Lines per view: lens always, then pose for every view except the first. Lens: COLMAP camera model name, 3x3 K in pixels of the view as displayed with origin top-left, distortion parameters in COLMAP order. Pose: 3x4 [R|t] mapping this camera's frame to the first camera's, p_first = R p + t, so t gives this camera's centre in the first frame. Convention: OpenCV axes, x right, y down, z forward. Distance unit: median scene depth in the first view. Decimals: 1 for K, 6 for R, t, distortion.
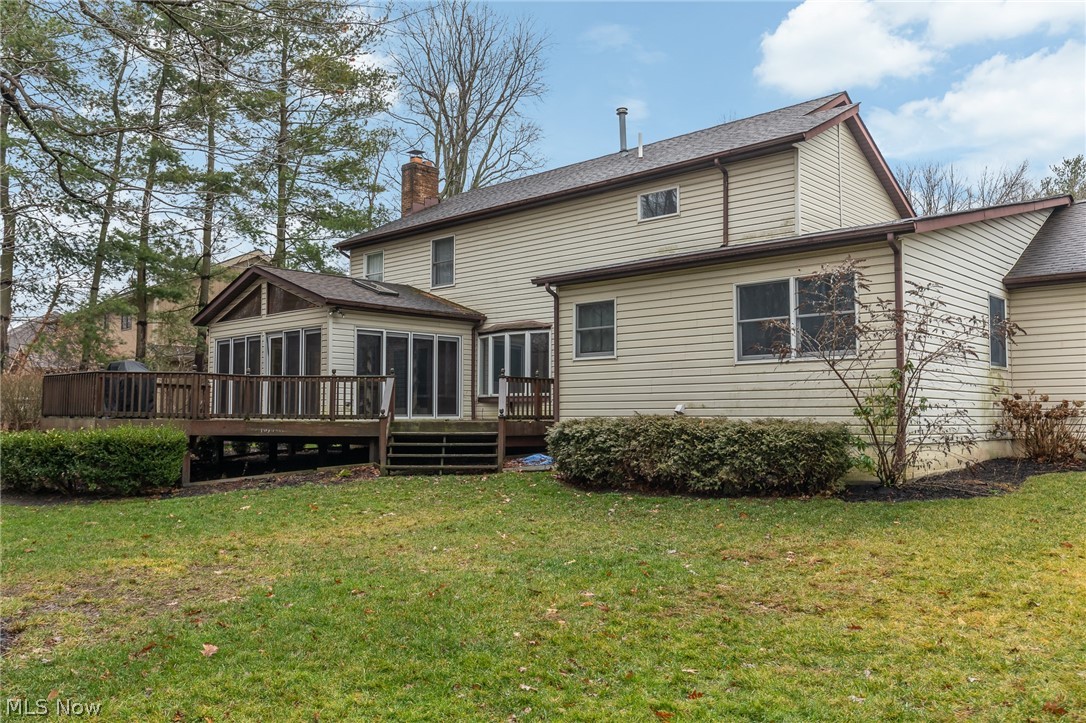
lens RADIAL K [[882.0, 0, 542.3], [0, 882.0, 361.7], [0, 0, 1]] dist [-0.000493, -0.000072]
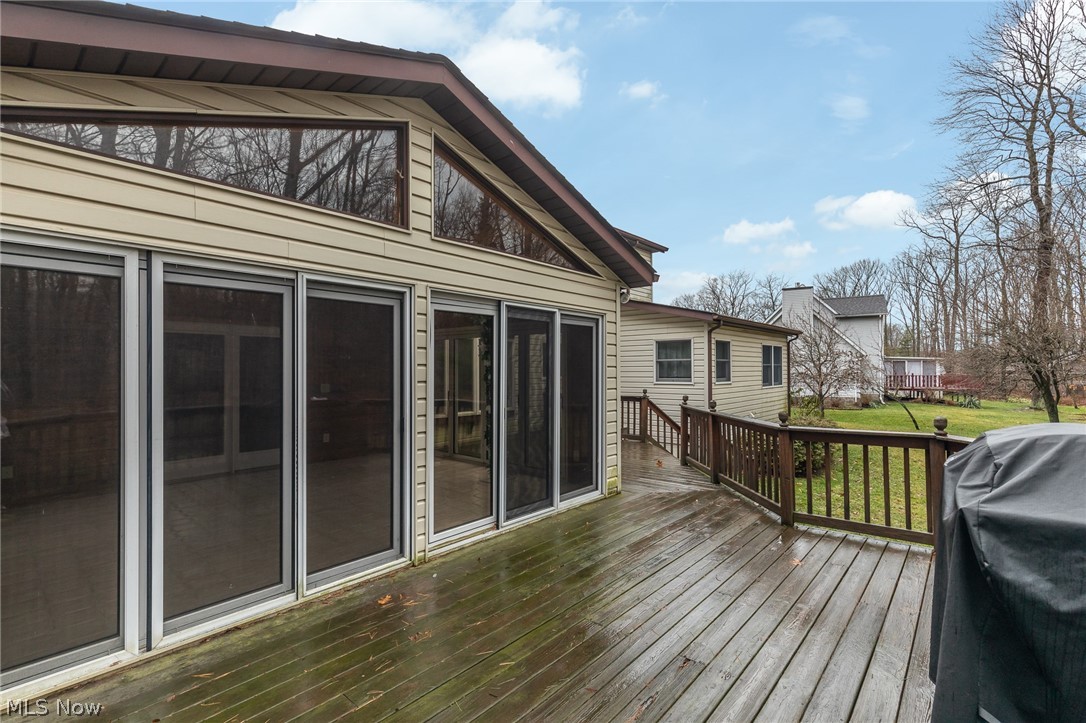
lens RADIAL K [[493.5, 0, 542.9], [0, 493.5, 363.7], [0, 0, 1]] dist [0.001953, 0.000113]
pose [[-0.029102, 0.011298, 0.999513, -0.670756], [-0.062810, 0.997939, -0.013109, -0.006769], [-0.997601, -0.063161, -0.028333, 1.288432]]
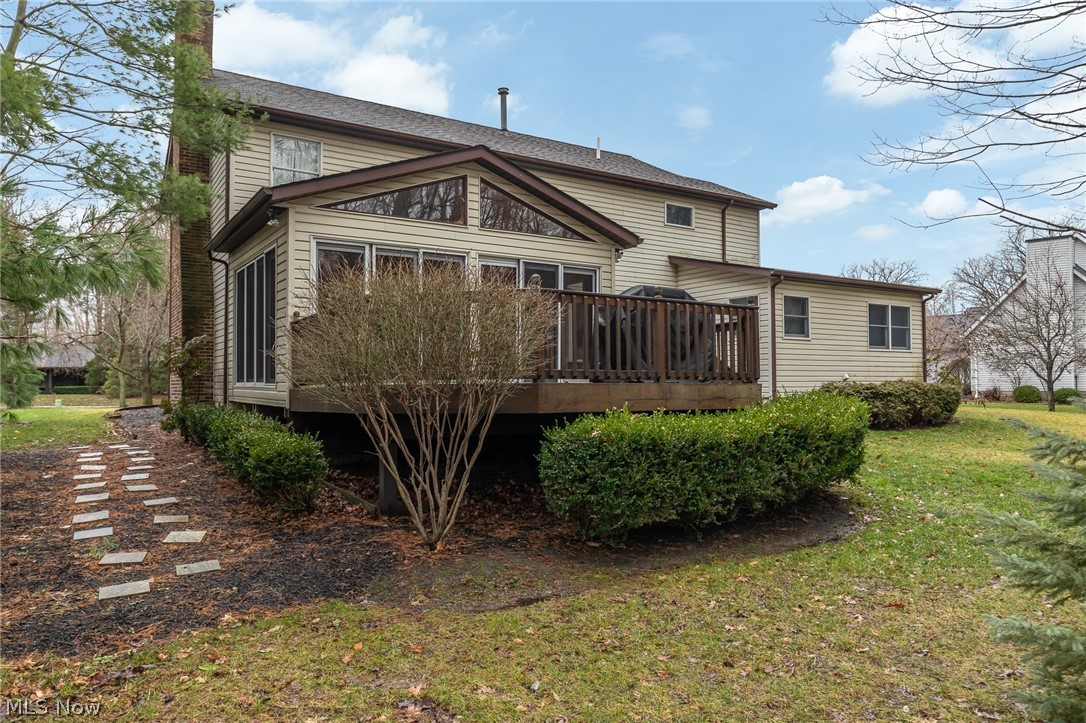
lens RADIAL K [[712.2, 0, 541.9], [0, 712.2, 361.3], [0, 0, 1]] dist [-0.001255, -0.000004]
pose [[0.234684, 0.023482, 0.971788, -1.076902], [-0.057831, 0.998275, -0.010156, 0.063365], [-0.970350, -0.053816, 0.235637, 1.114190]]
